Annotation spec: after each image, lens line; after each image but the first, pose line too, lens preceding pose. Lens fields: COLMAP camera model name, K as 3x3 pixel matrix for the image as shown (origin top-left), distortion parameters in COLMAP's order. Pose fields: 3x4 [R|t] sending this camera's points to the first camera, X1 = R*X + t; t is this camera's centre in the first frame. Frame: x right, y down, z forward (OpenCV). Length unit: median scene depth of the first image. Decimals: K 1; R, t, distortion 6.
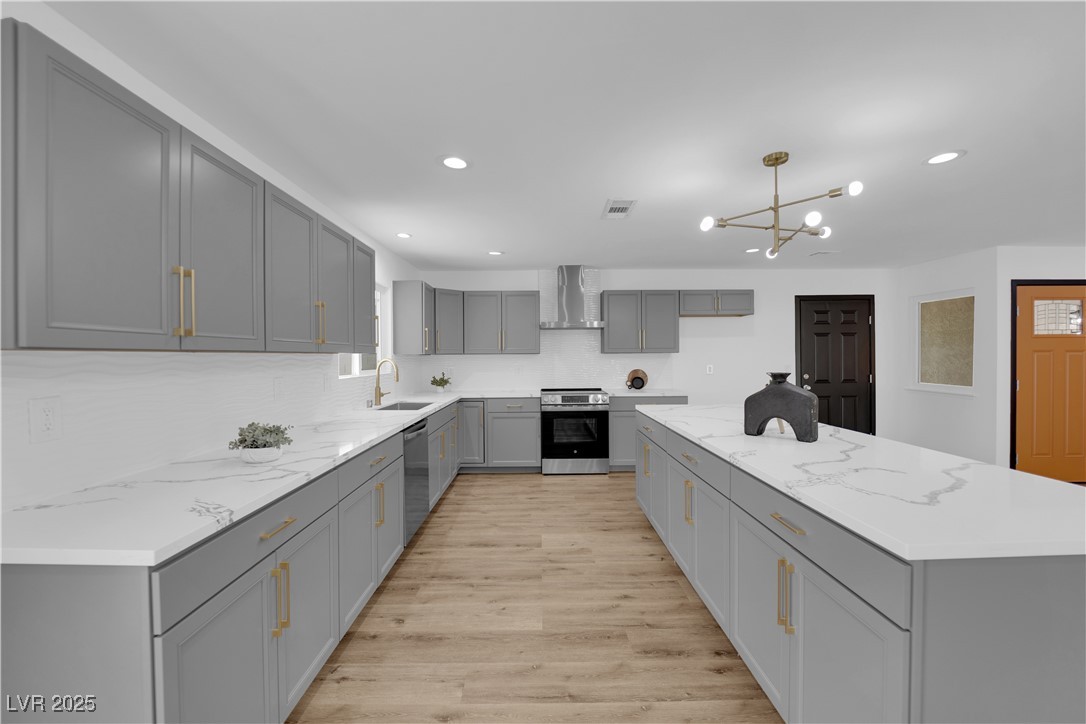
lens RADIAL K [[437.5, 0, 542.4], [0, 437.5, 360.4], [0, 0, 1]] dist [-0.020321, -0.001131]
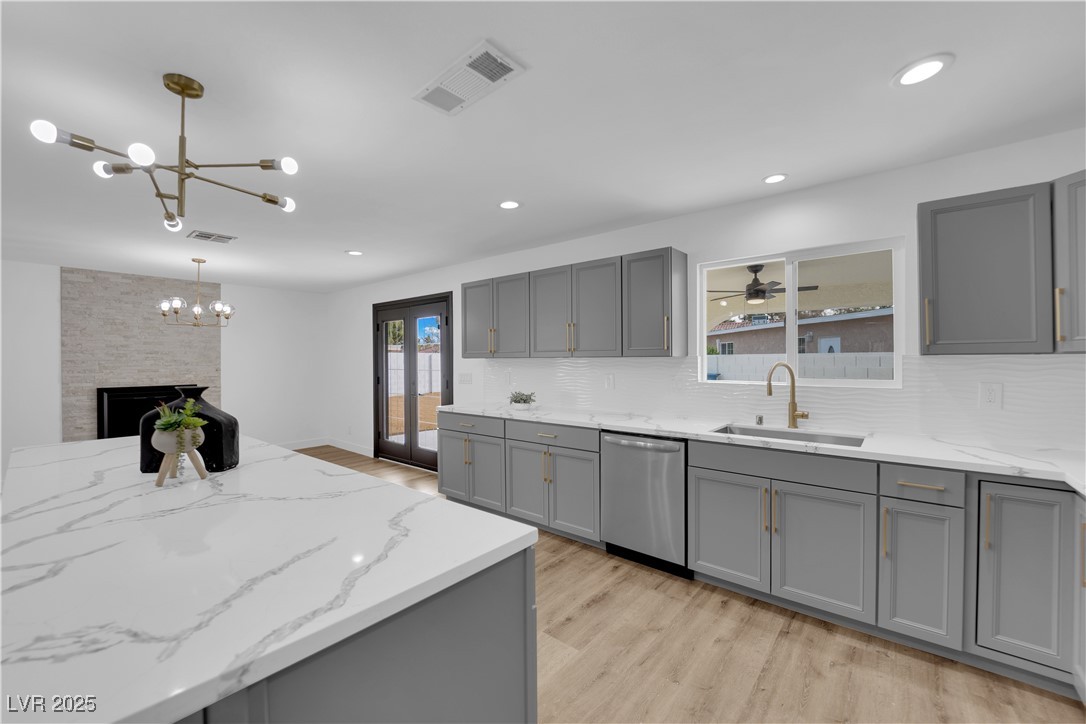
lens RADIAL K [[437.5, 0, 542.4], [0, 437.5, 360.4], [0, 0, 1]] dist [-0.020321, -0.001131]
pose [[-0.651952, 0.011744, -0.758169, 0.611226], [0.000068, 0.999881, 0.015430, -0.025812], [0.758260, 0.010008, -0.651875, 1.683230]]
